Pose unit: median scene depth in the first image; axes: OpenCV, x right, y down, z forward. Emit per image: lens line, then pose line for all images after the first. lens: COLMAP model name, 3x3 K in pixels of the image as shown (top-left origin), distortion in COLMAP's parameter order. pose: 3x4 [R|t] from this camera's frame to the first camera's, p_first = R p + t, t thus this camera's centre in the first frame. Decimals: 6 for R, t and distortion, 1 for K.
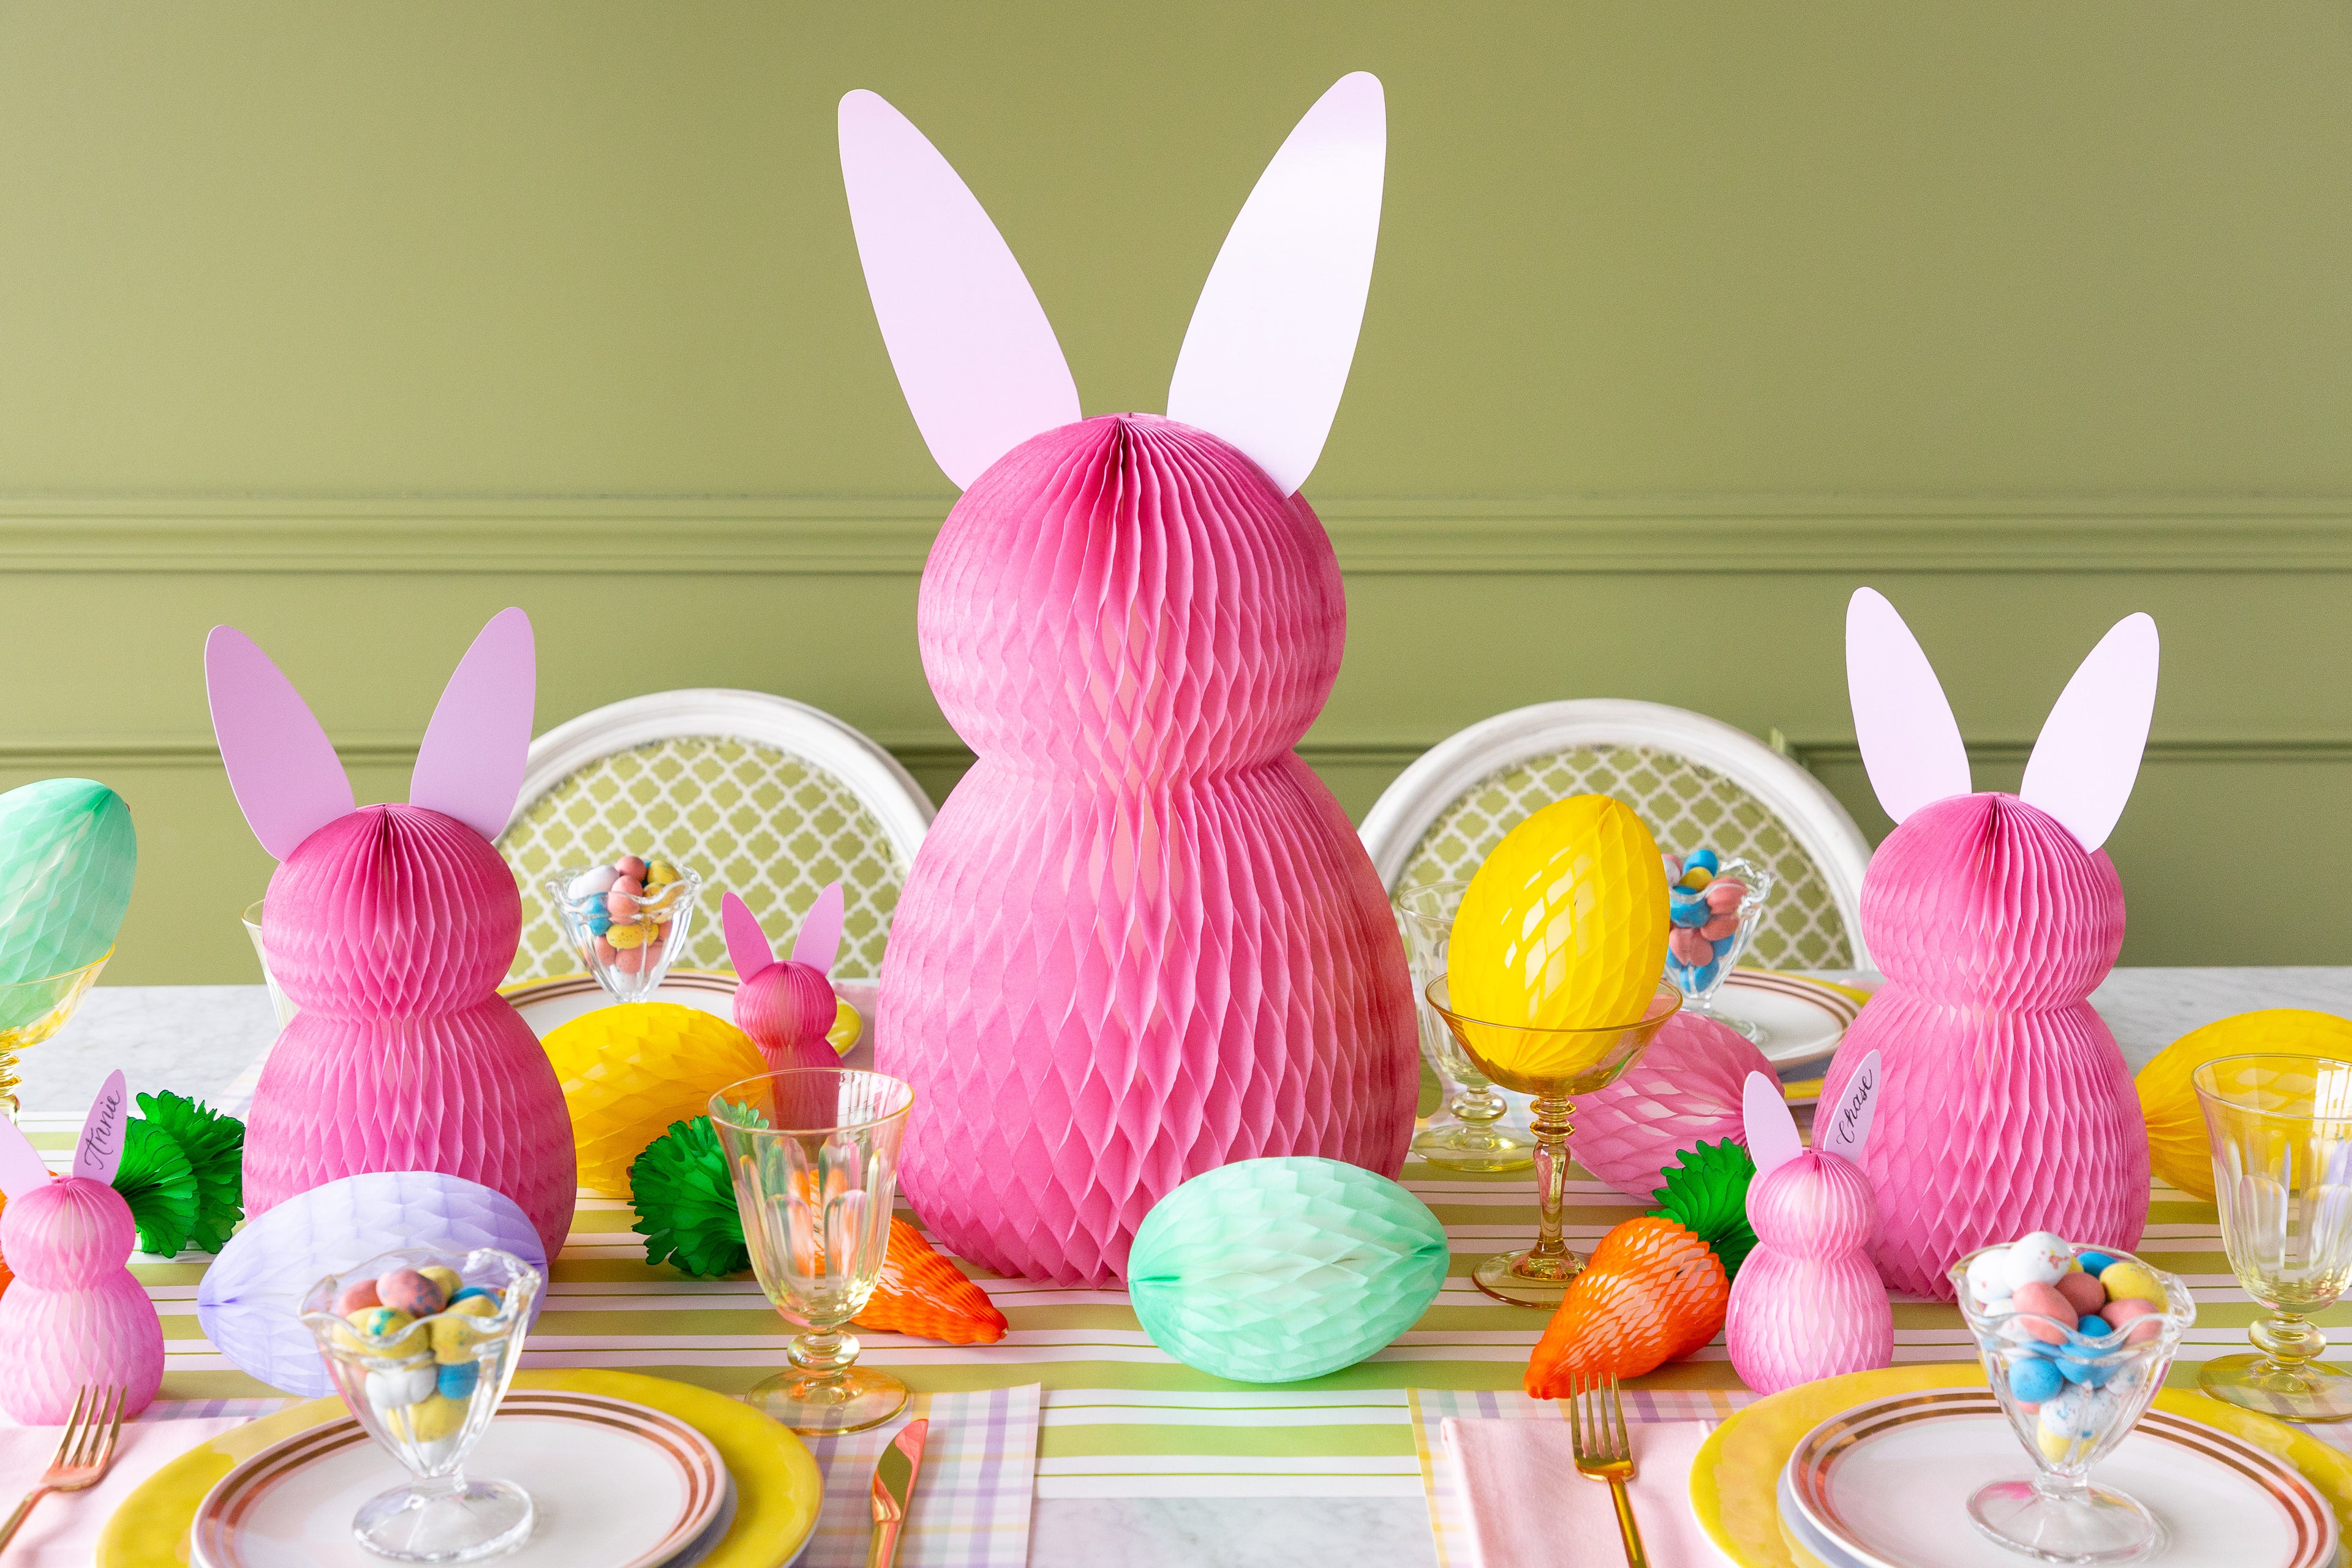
lens RADIAL K [[2996.2, 0, 1268.6], [0, 2996.2, 809.9], [0, 0, 1]] dist [-0.008941, 0.000000]
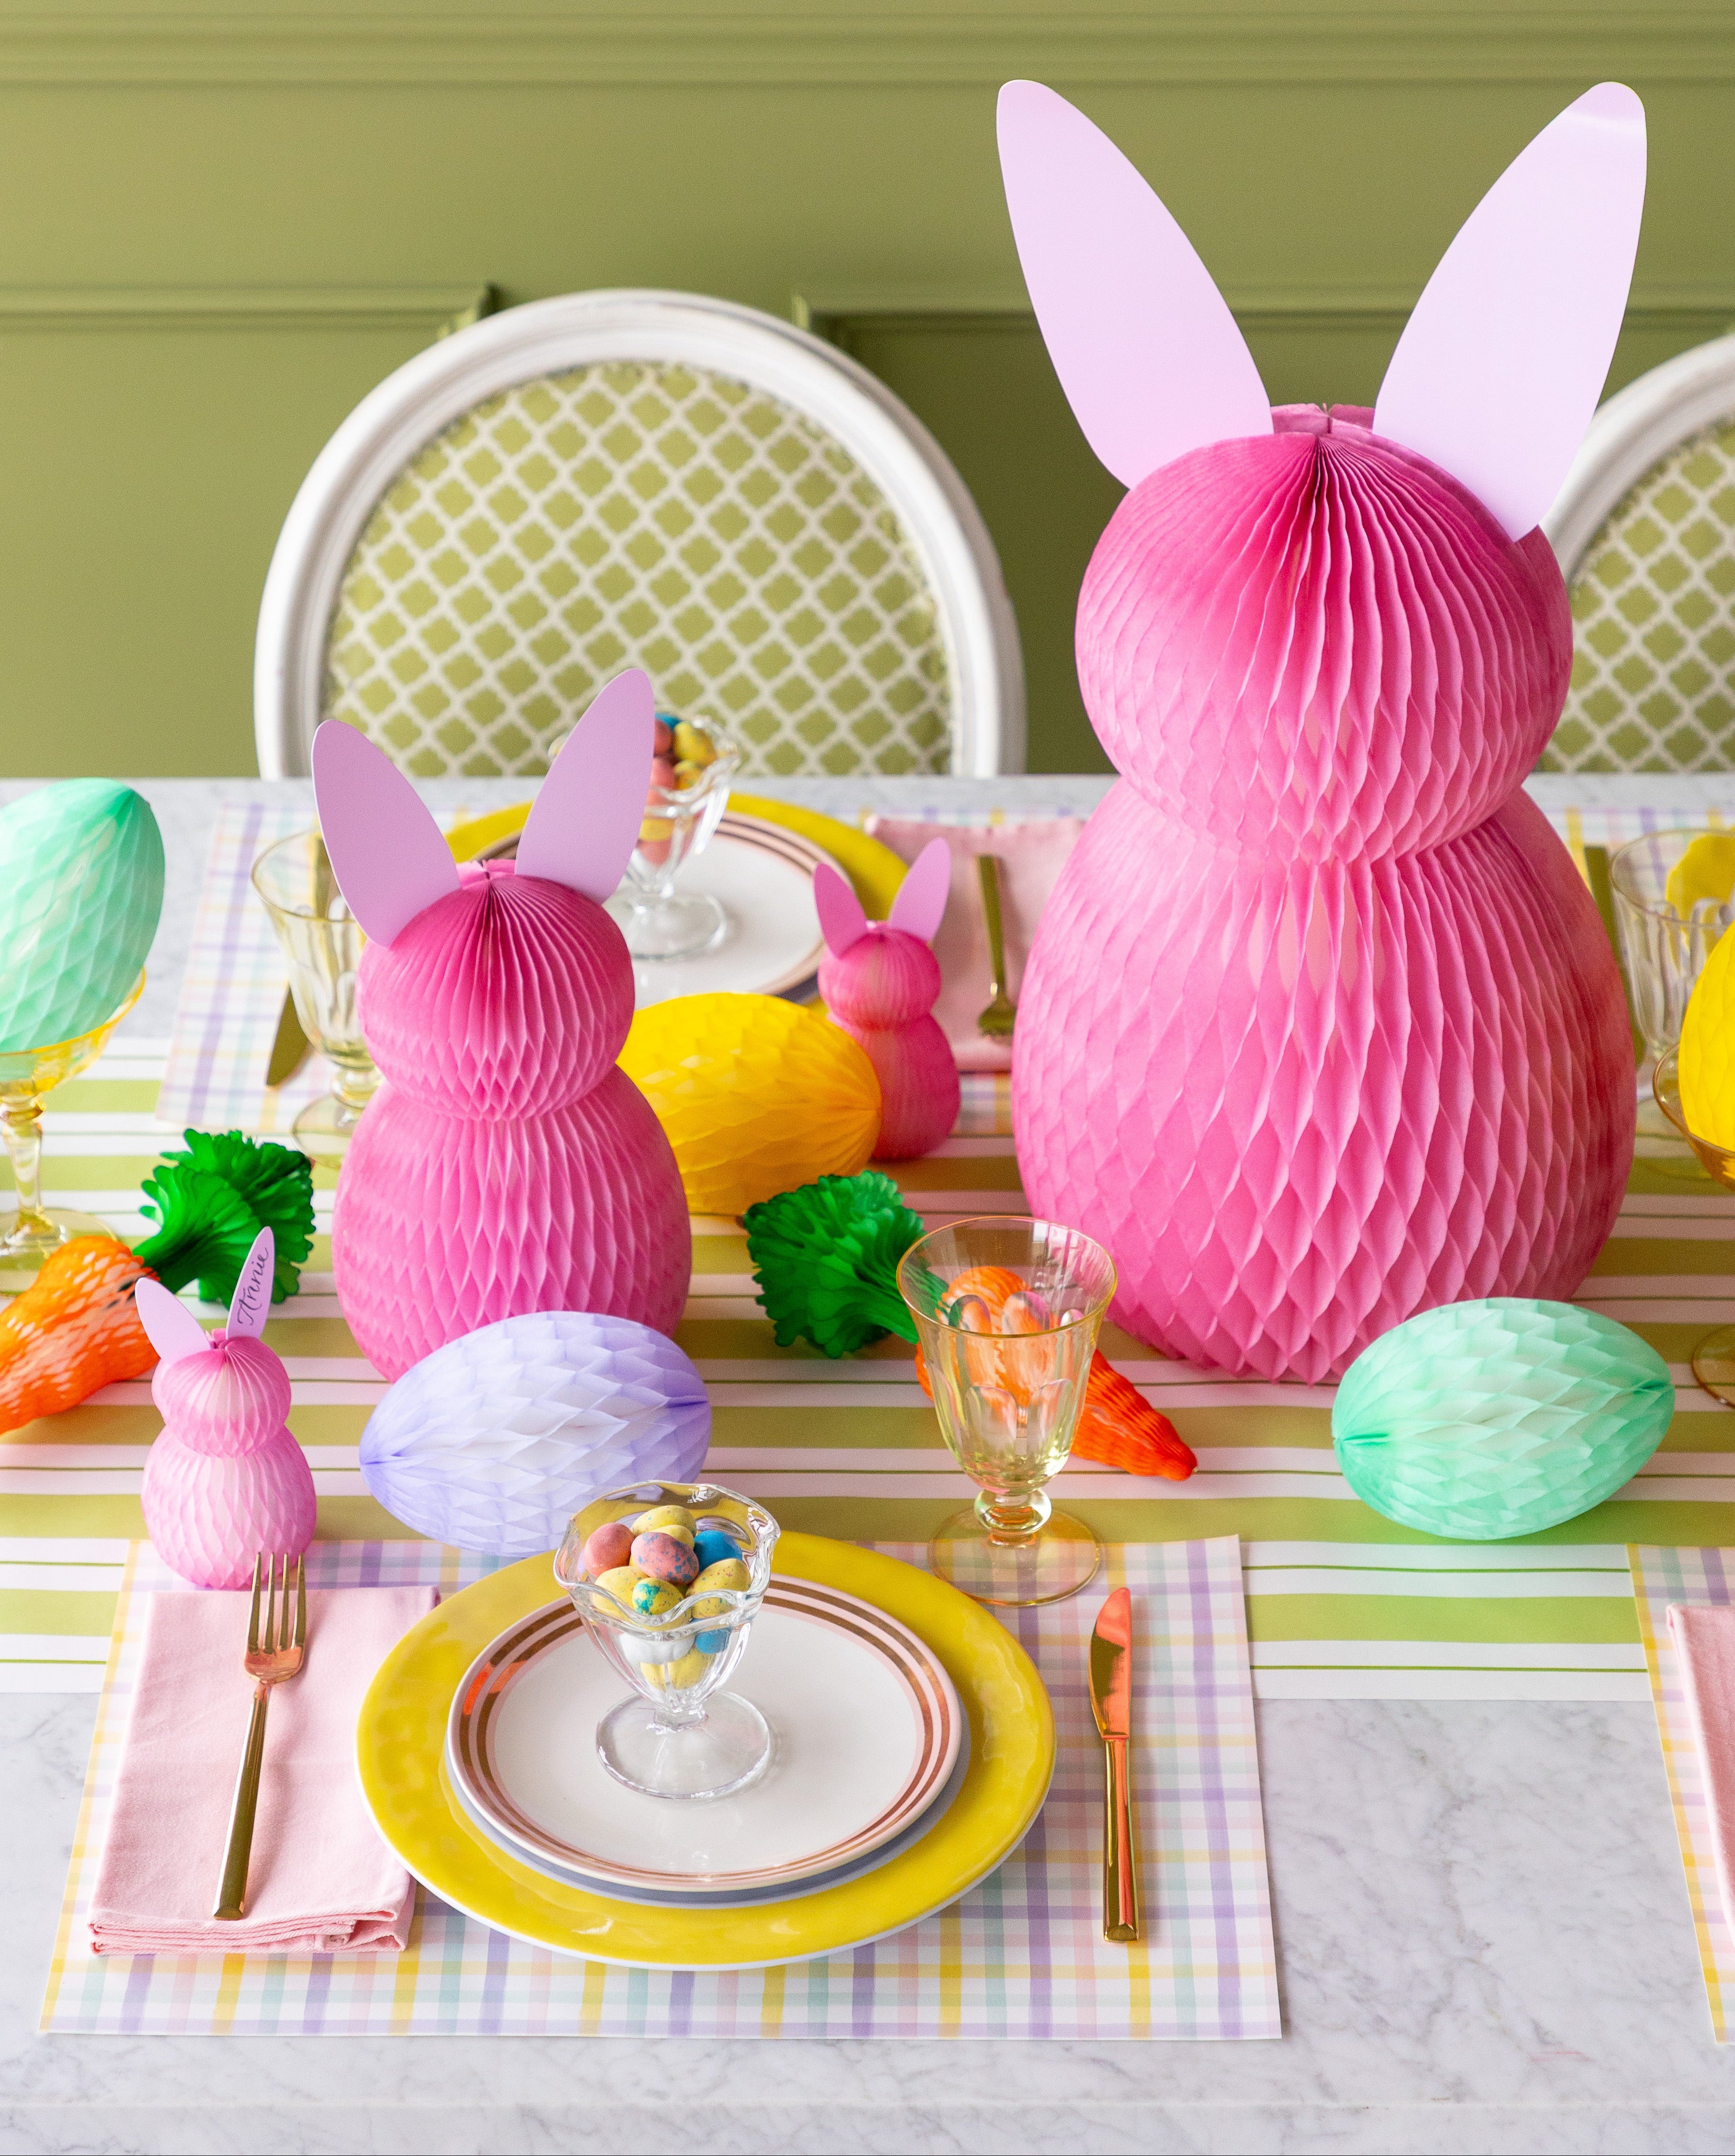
lens RADIAL K [[5646.9, 0, 858.7], [0, 5646.9, 972.4], [0, 0, 1]] dist [0.064398, 0.000000]
pose [[0.998876, 0.008219, -0.046677, -0.104223], [0.006427, 0.952265, 0.305205, -0.478789], [0.046957, -0.305162, 0.951142, -0.594009]]
